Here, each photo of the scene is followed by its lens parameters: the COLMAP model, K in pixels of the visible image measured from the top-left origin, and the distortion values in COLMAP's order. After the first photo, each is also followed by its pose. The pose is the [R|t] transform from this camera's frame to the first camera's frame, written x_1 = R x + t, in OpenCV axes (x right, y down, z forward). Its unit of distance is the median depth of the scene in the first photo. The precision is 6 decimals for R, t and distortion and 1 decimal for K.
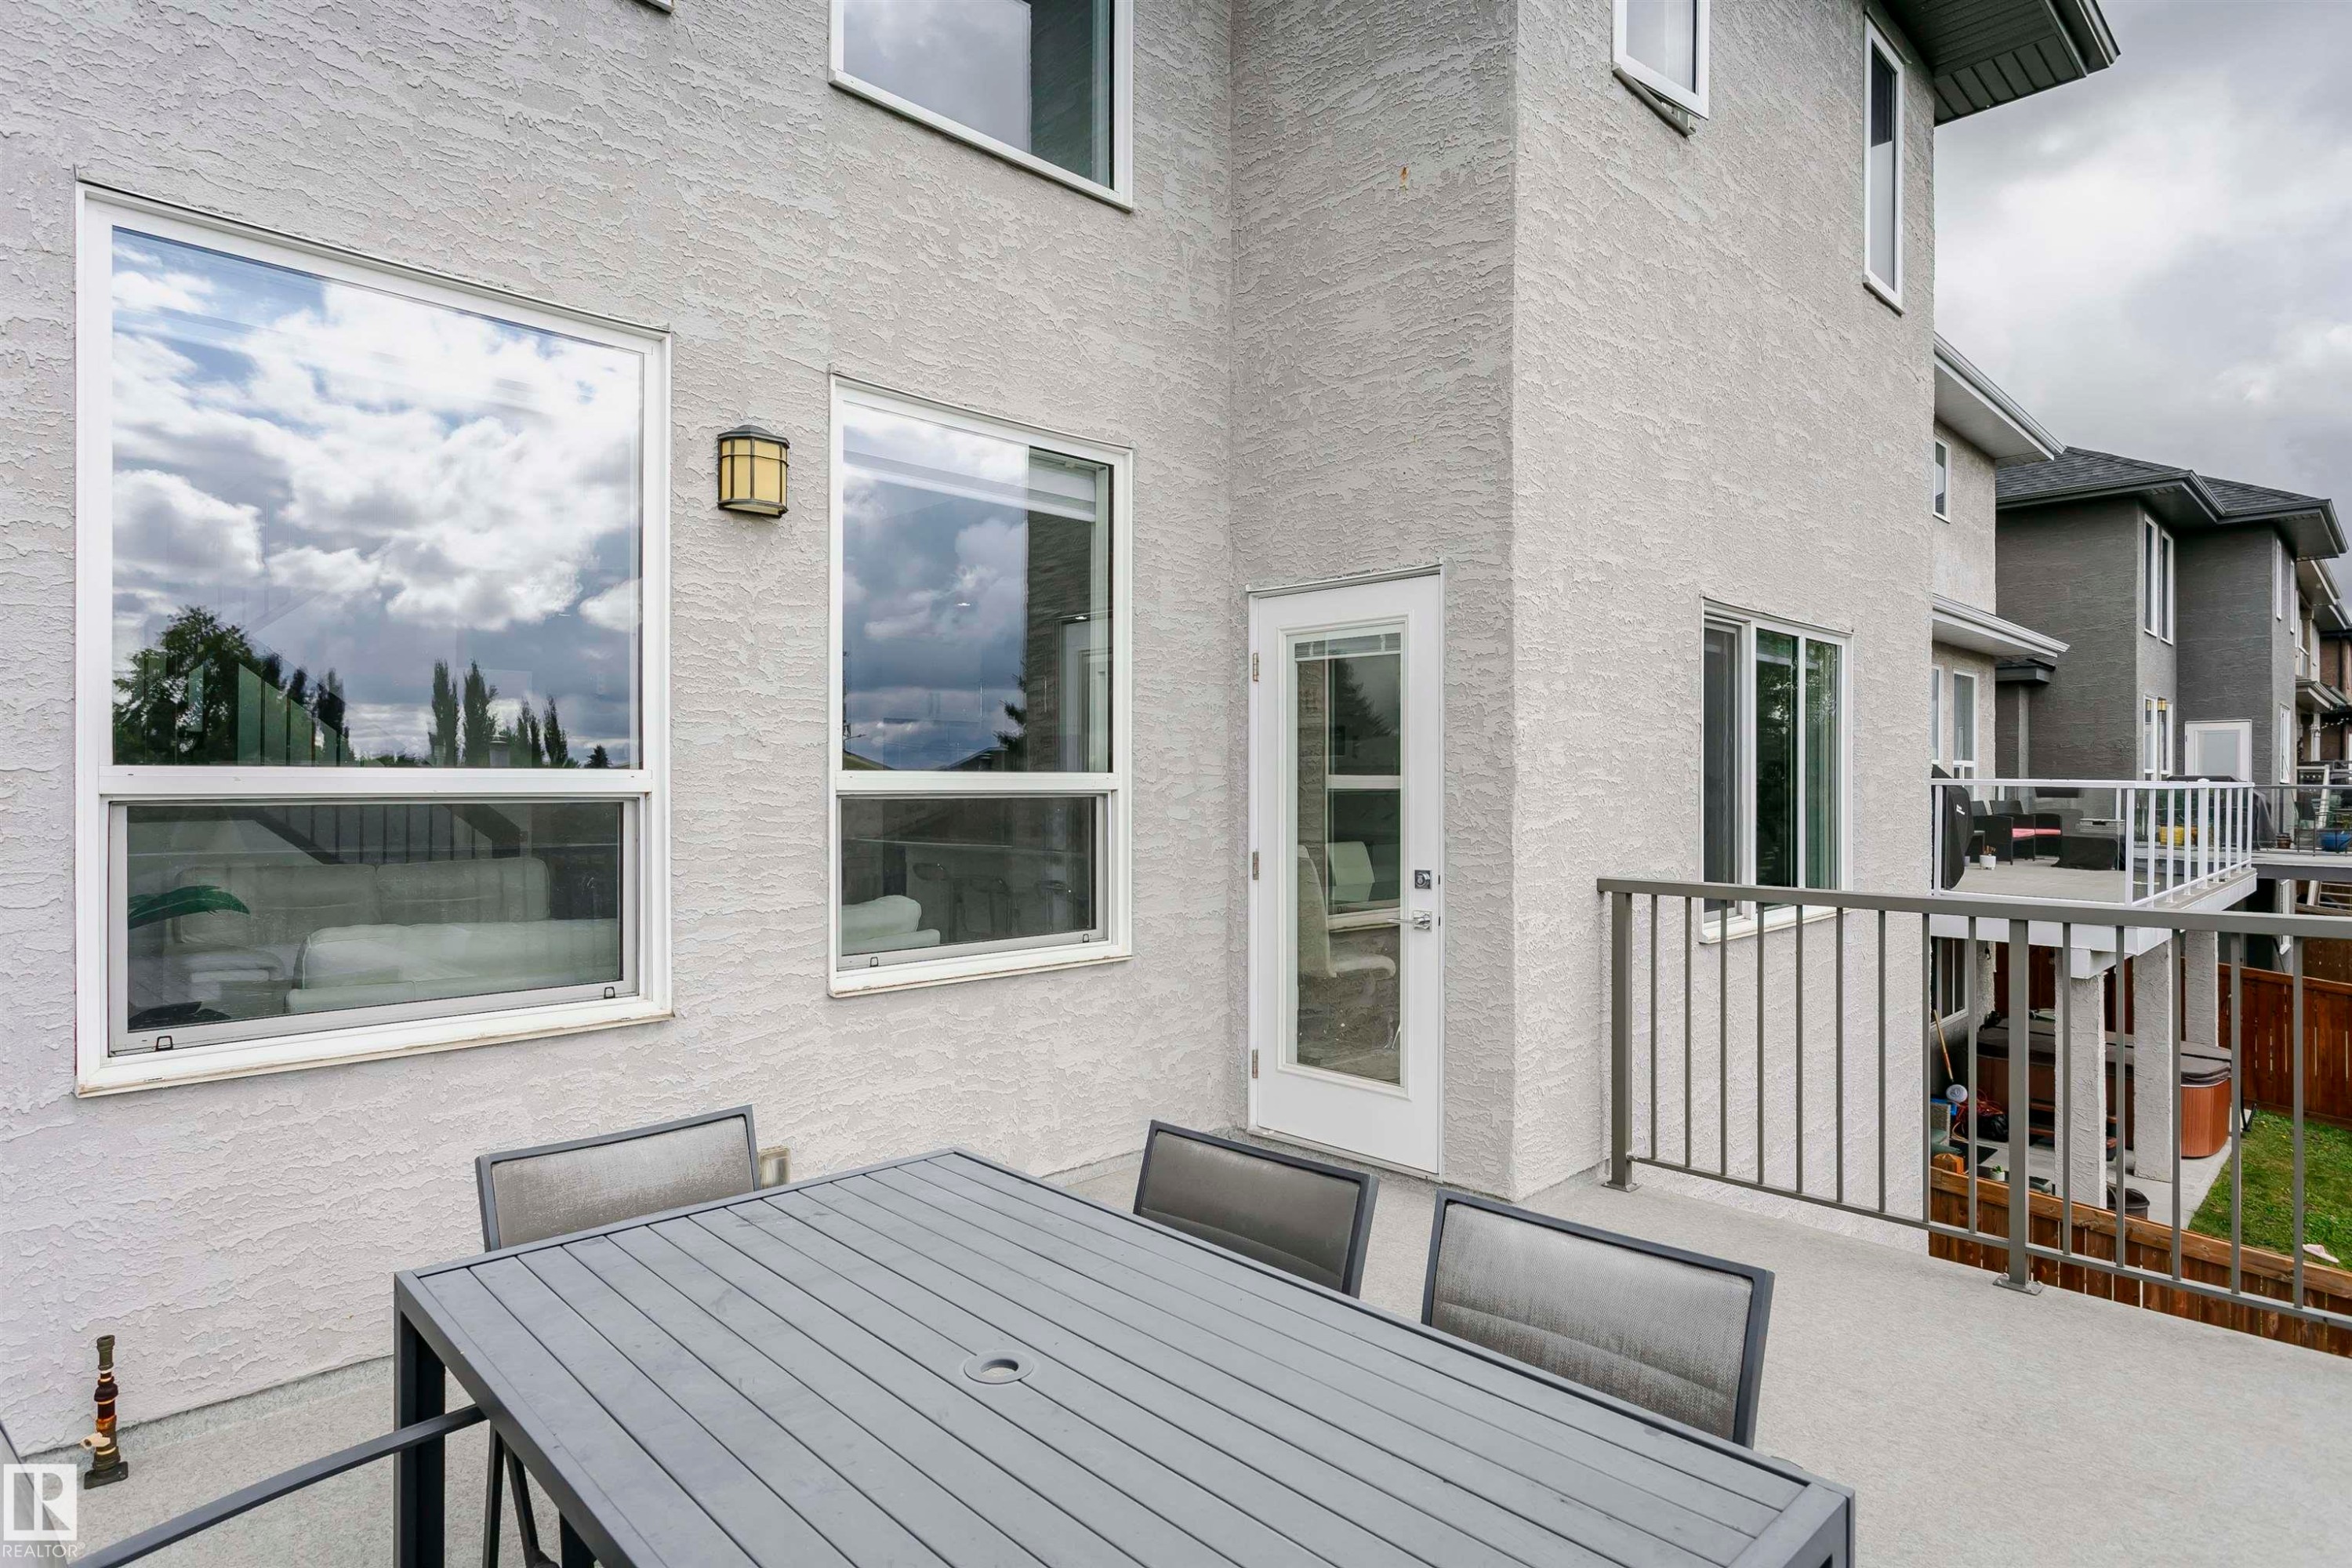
lens RADIAL K [[1226.2, 0, 1161.6], [0, 1226.2, 778.8], [0, 0, 1]] dist [-0.000560, 0.001020]
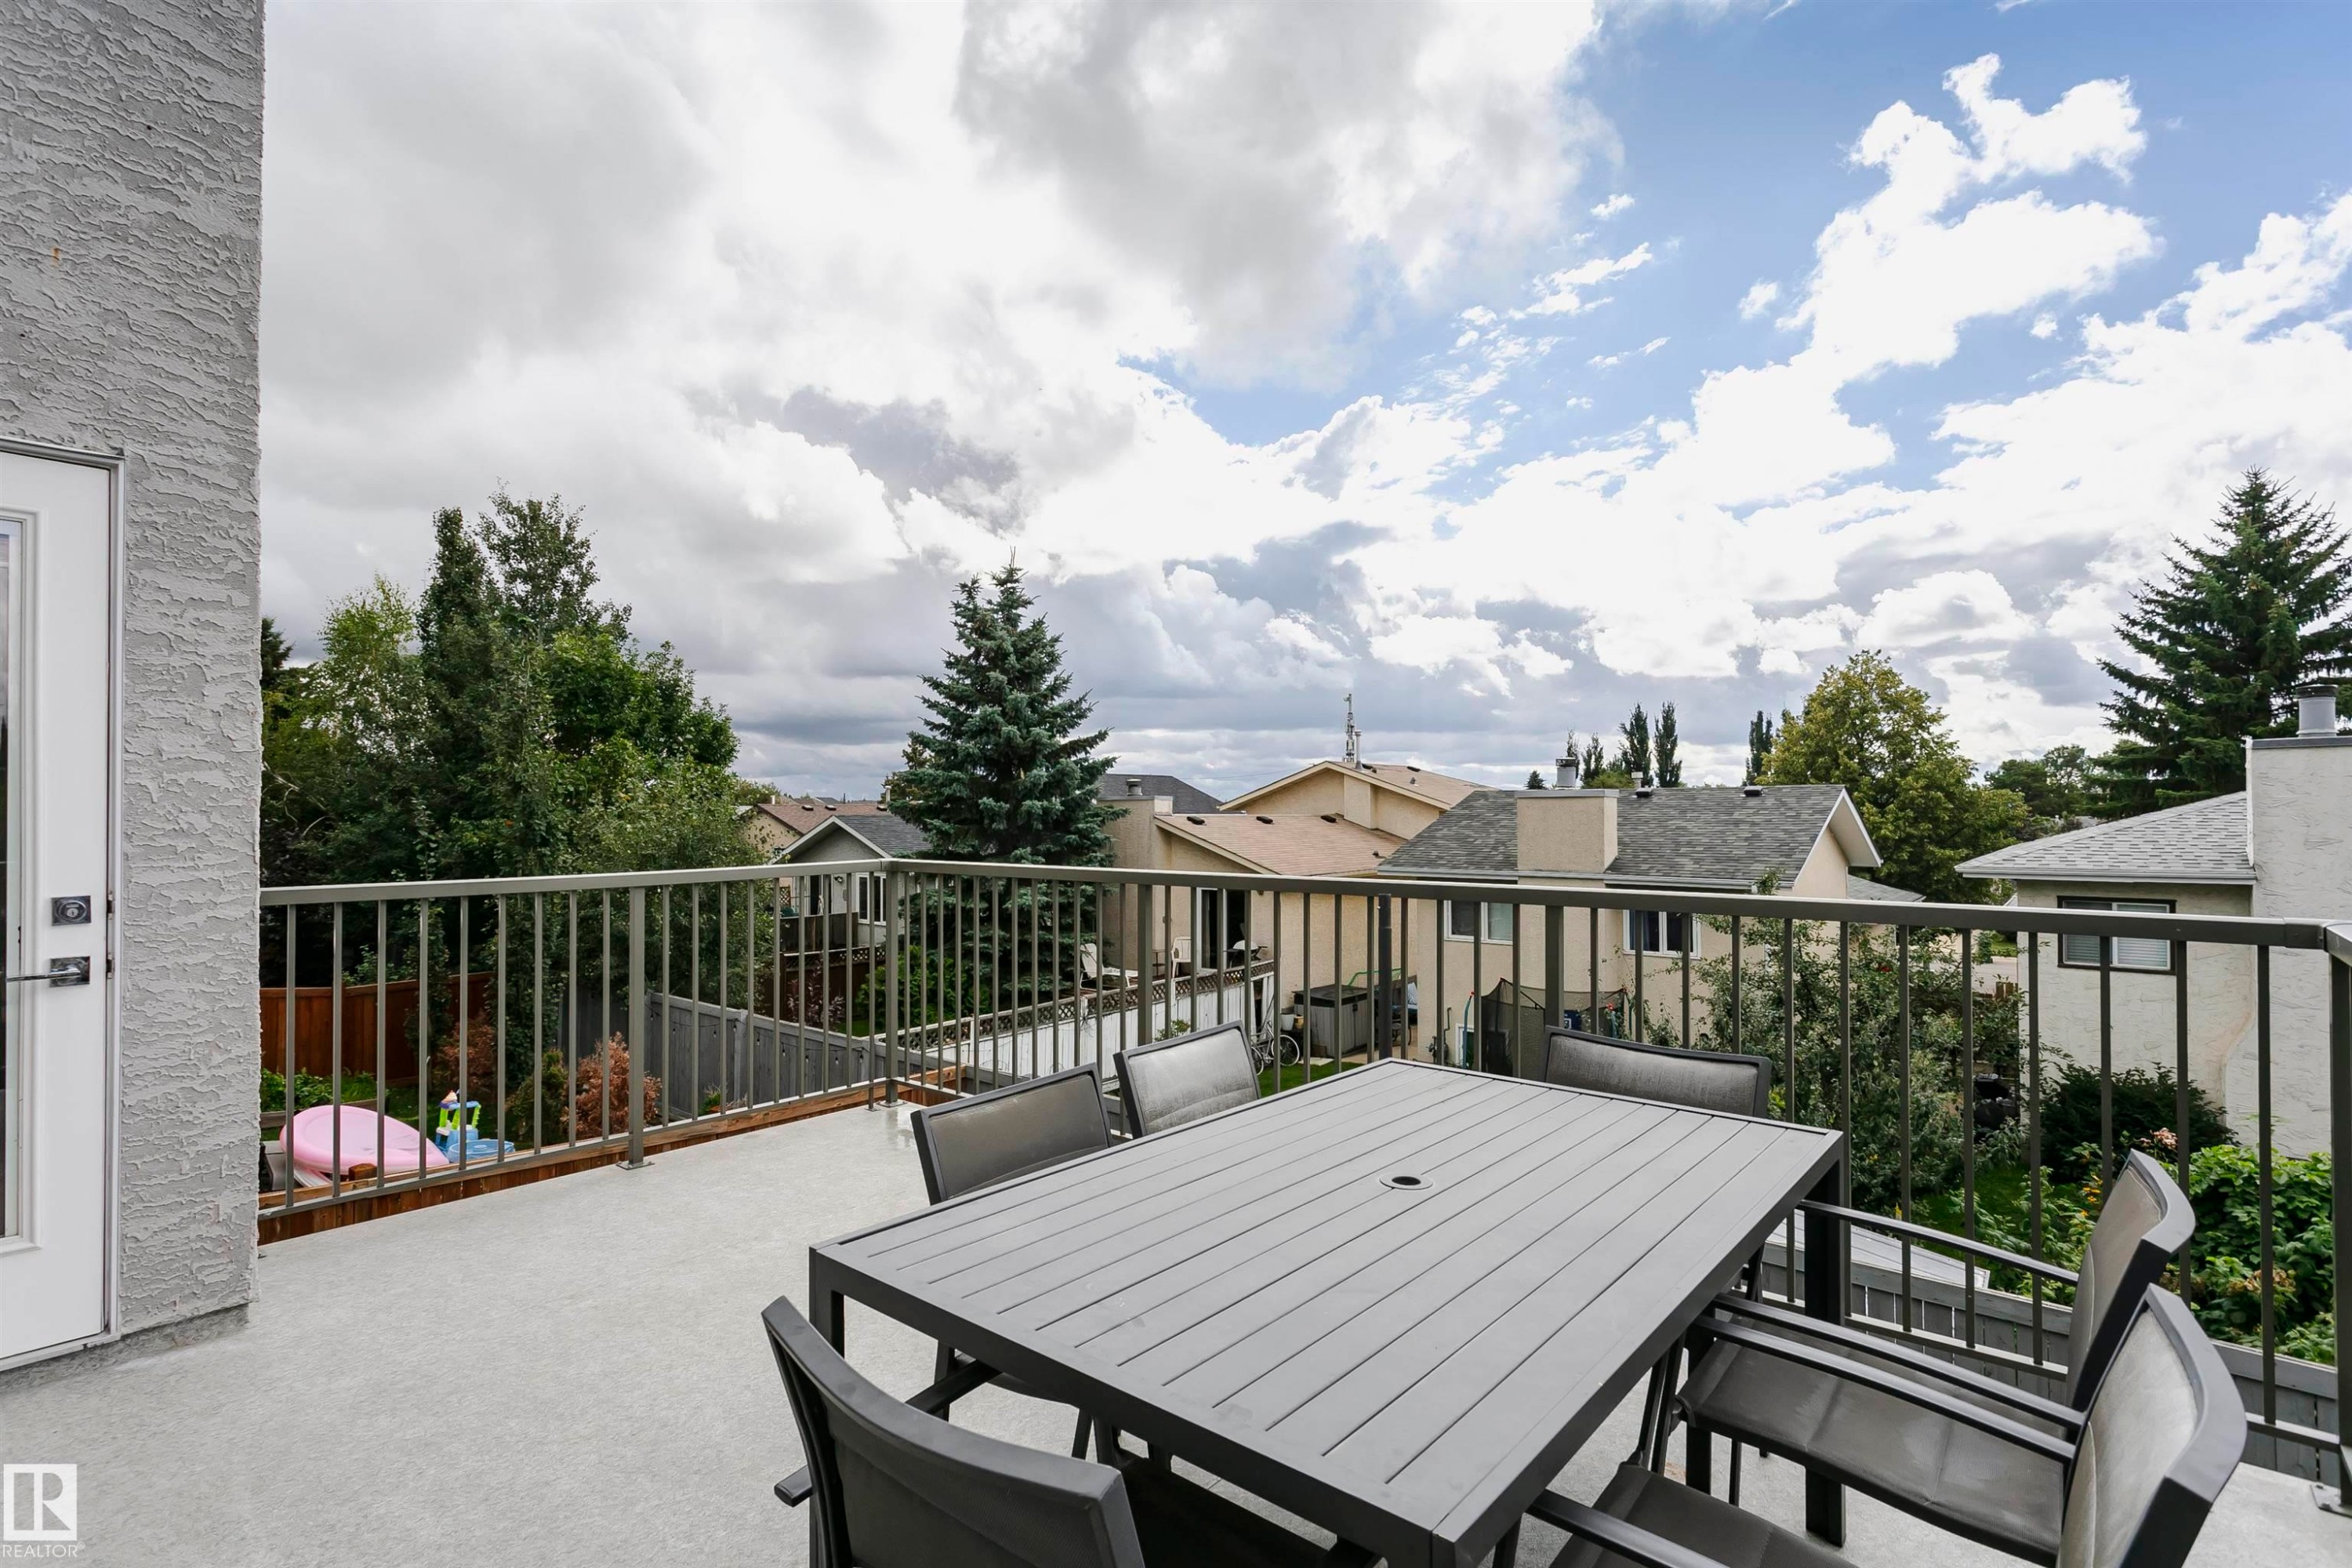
lens RADIAL K [[1087.5, 0, 1143.9], [0, 1087.5, 794.5], [0, 0, 1]] dist [0.007784, 0.000104]
pose [[-0.058338, 0.010278, 0.998244, -0.447725], [-0.001247, 0.999945, -0.010368, 0.024595], [-0.998296, -0.001849, -0.058322, 0.465868]]
